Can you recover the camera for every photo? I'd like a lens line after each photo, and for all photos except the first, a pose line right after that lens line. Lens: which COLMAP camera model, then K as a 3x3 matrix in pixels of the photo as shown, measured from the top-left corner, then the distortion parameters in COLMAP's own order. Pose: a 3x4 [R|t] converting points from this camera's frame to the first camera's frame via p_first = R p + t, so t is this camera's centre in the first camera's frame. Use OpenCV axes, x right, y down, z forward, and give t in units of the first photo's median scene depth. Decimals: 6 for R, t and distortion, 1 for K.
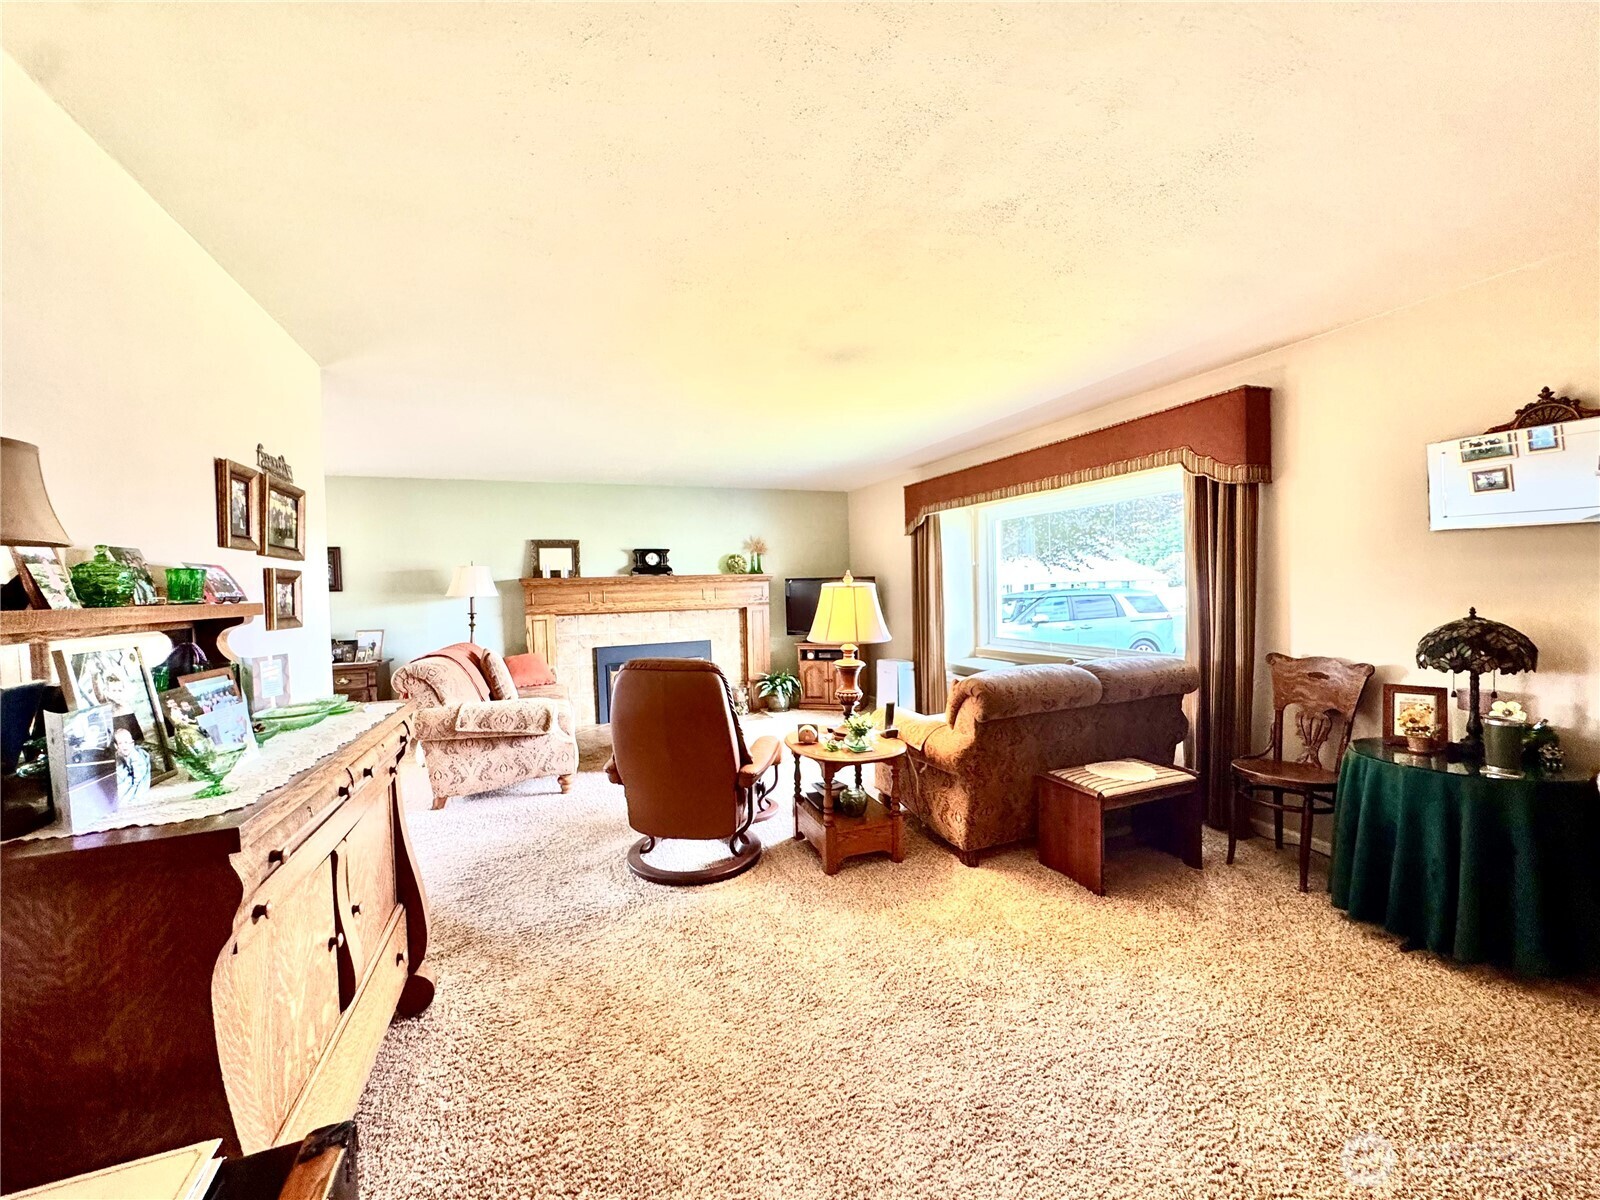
lens RADIAL K [[639.1, 0, 802.9], [0, 639.1, 602.6], [0, 0, 1]] dist [-0.002720, -0.000195]
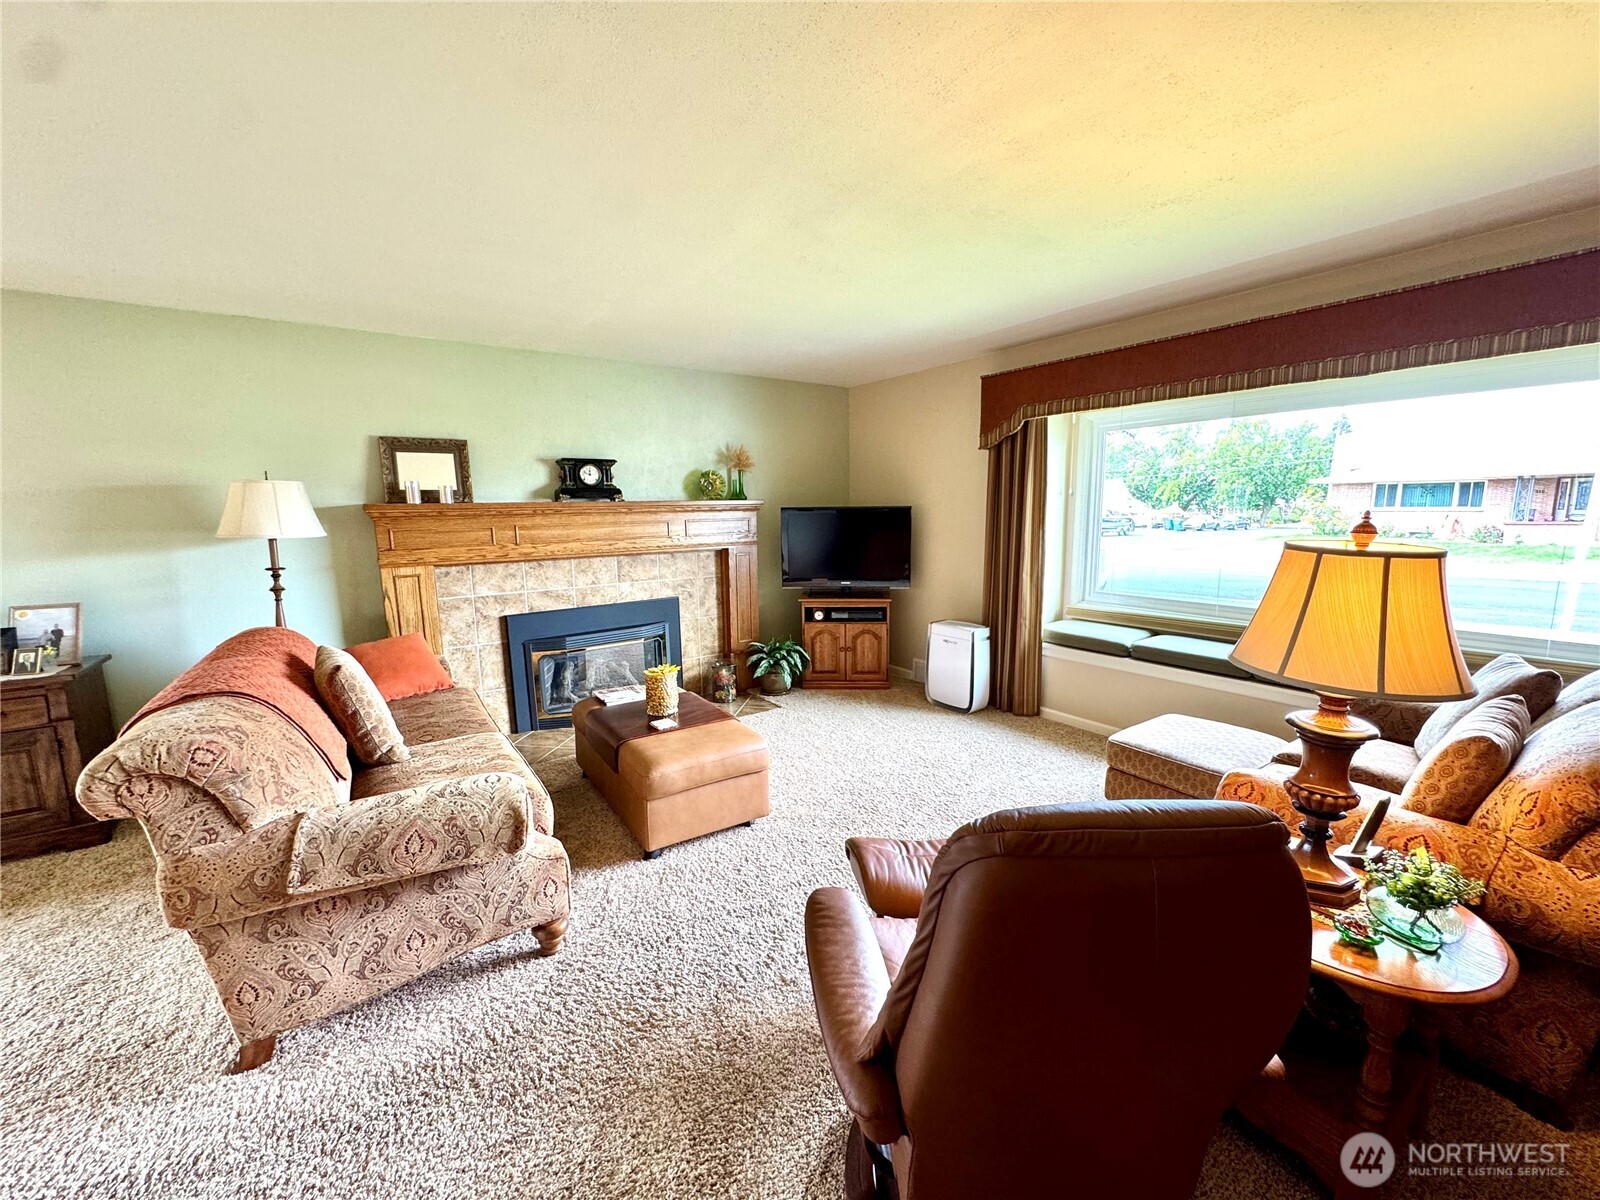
lens RADIAL K [[639.1, 0, 802.9], [0, 639.1, 602.6], [0, 0, 1]] dist [-0.002720, -0.000195]
pose [[0.971768, -0.023244, 0.234791, -0.191743], [-0.005284, 0.992742, 0.120149, -0.020285], [-0.235879, -0.117997, 0.964592, 0.334973]]
